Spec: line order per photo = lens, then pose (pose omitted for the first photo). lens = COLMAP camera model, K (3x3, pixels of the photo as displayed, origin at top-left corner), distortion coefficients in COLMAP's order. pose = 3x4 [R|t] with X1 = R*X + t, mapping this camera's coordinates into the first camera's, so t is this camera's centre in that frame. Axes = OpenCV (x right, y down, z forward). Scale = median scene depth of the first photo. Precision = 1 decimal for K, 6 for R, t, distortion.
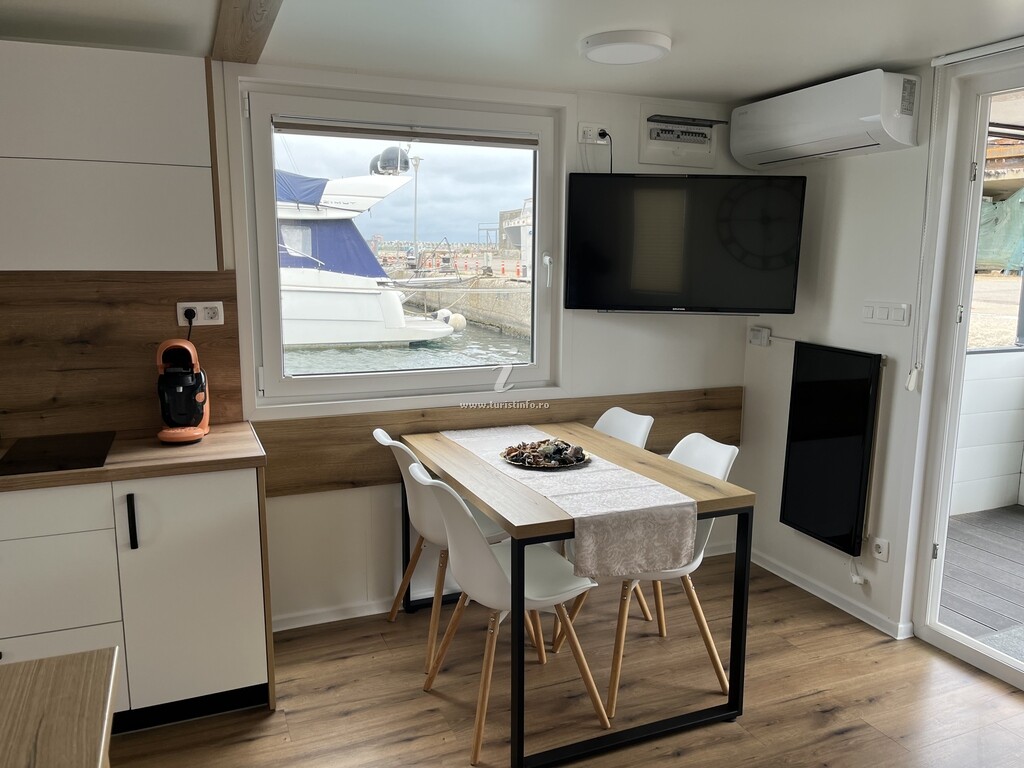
lens RADIAL K [[770.7, 0, 505.5], [0, 770.7, 392.3], [0, 0, 1]] dist [0.046538, -0.053007]
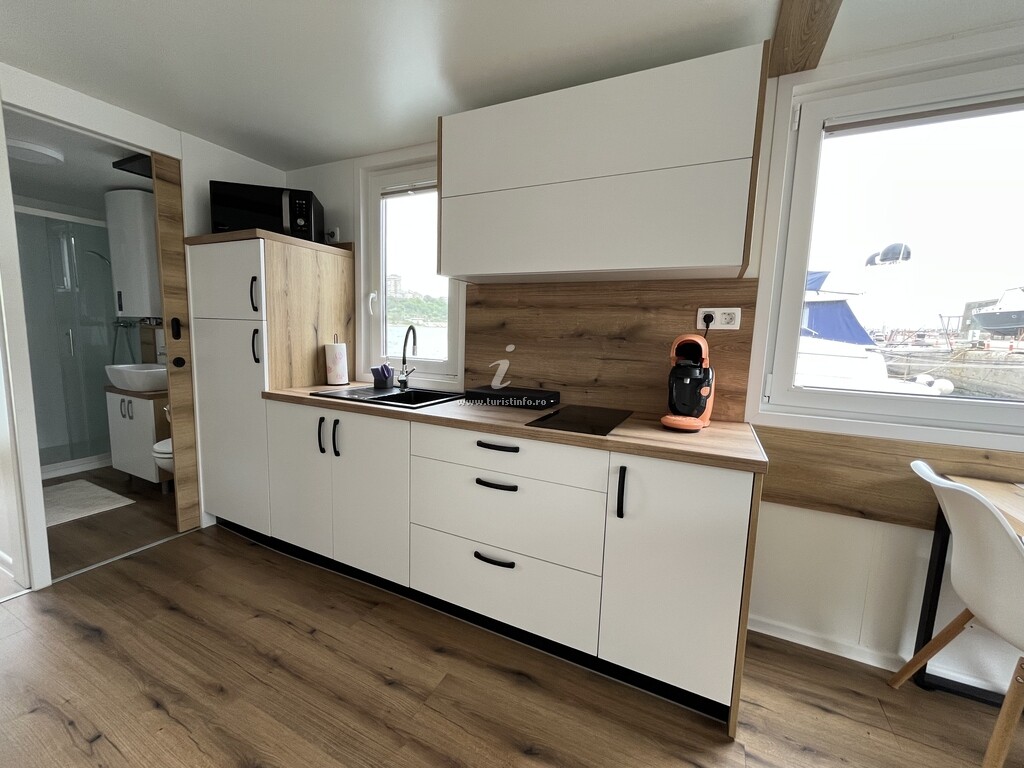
lens RADIAL K [[413.8, 0, 511.4], [0, 413.8, 383.7], [0, 0, 1]] dist [-0.003161, -0.000320]
pose [[0.659333, 0.108327, -0.744006, -0.143637], [-0.151815, 0.988364, 0.009368, 0.029773], [0.736364, 0.106775, 0.668107, 0.410853]]
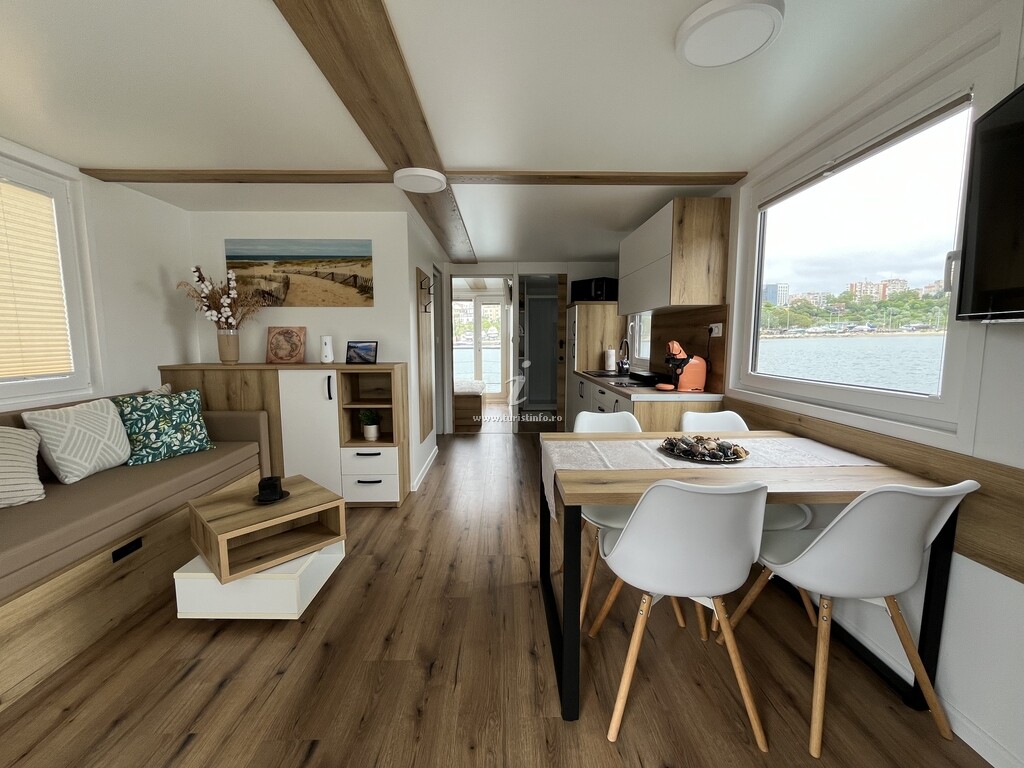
lens RADIAL K [[413.8, 0, 508.8], [0, 413.8, 383.5], [0, 0, 1]] dist [-0.003161, -0.000320]
pose [[-0.372982, 0.095552, -0.922905, 0.700913], [-0.149529, 0.975491, 0.161427, -0.064983], [0.915711, 0.198210, -0.349553, 0.943630]]
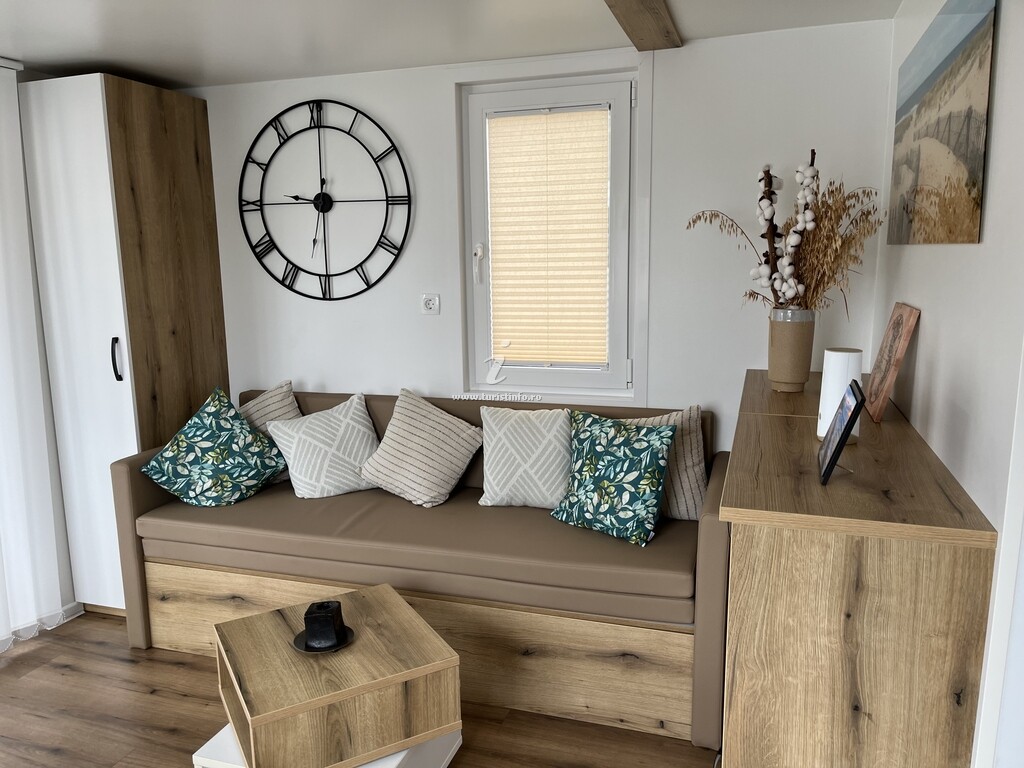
lens RADIAL K [[770.7, 0, 508.2], [0, 770.7, 396.4], [0, 0, 1]] dist [0.046538, -0.053007]
pose [[-0.755569, -0.112183, 0.645392, -0.352124], [0.115899, 0.946791, 0.300257, -0.118754], [-0.644735, 0.301665, -0.702364, 0.700638]]
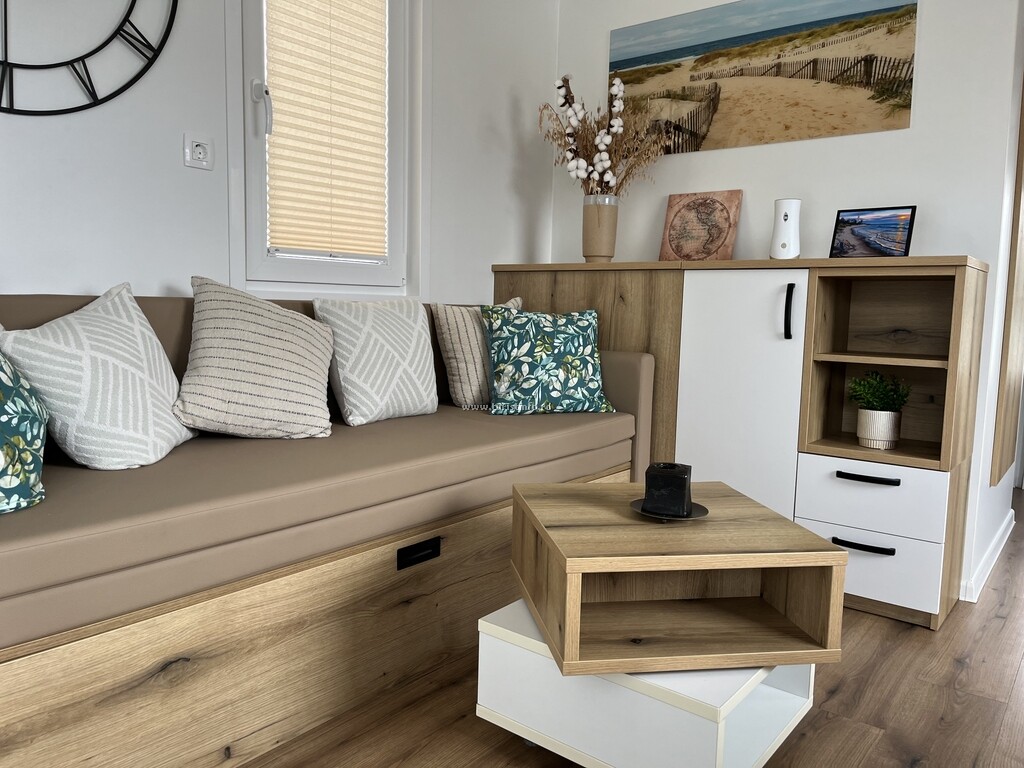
lens RADIAL K [[770.7, 0, 498.6], [0, 770.7, 381.6], [0, 0, 1]] dist [0.046538, -0.053007]
pose [[-0.879206, 0.023213, -0.475875, 0.595940], [-0.104055, 0.965345, 0.239337, 0.085928], [0.464939, 0.259944, -0.846322, 0.759965]]
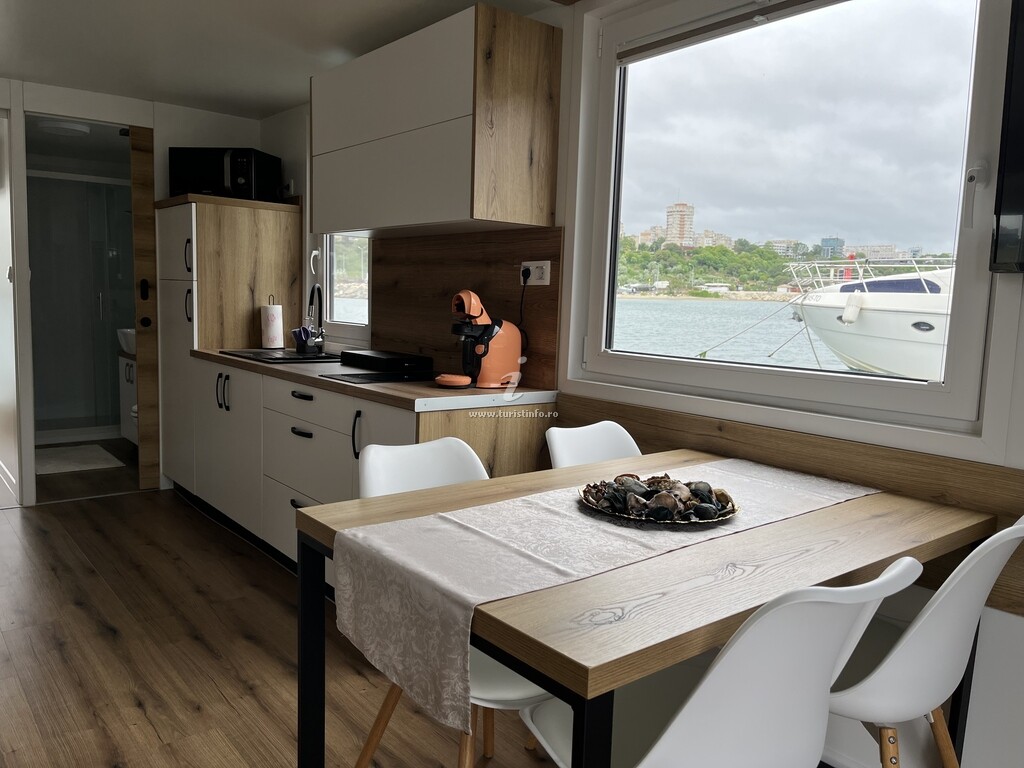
lens RADIAL K [[770.7, 0, 516.8], [0, 770.7, 394.6], [0, 0, 1]] dist [0.046538, -0.053007]
pose [[0.285749, 0.121907, -0.950519, 0.560374], [-0.191708, 0.979098, 0.067940, -0.012947], [0.938933, 0.162808, 0.303147, 0.723930]]
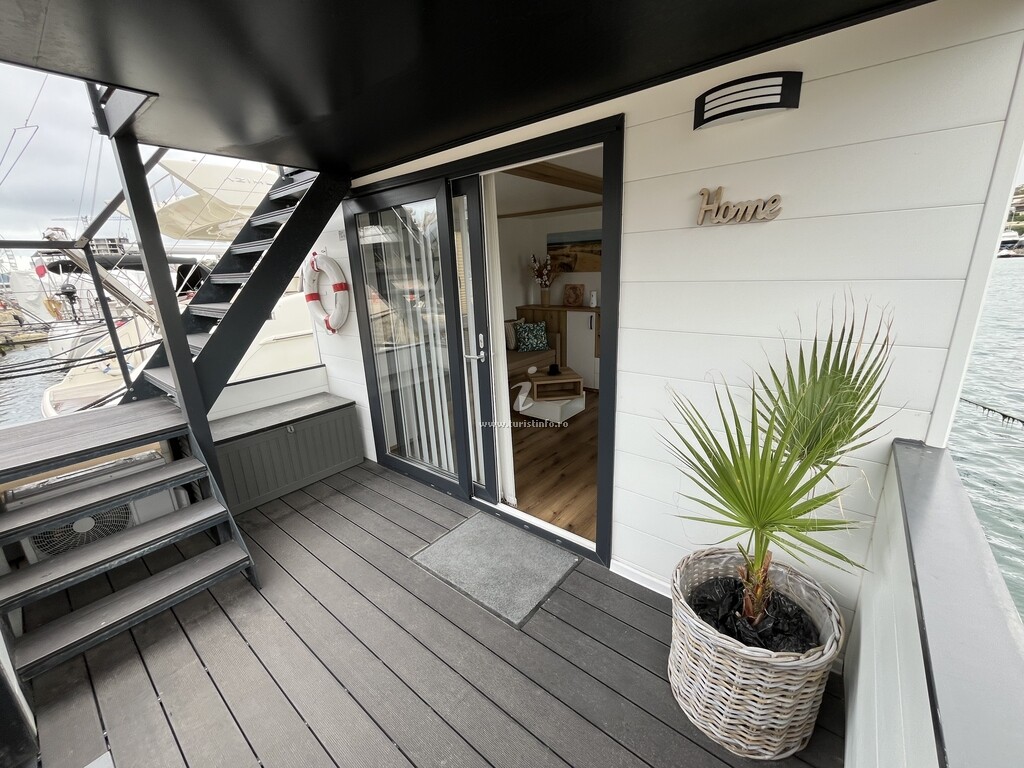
lens RADIAL K [[413.8, 0, 511.6], [0, 413.8, 382.9], [0, 0, 1]] dist [-0.003161, -0.000320]
pose [[-0.881085, 0.152495, -0.447699, 1.072890], [-0.046441, 0.914125, 0.402765, -0.292904], [0.470672, 0.375661, -0.798340, 1.555522]]
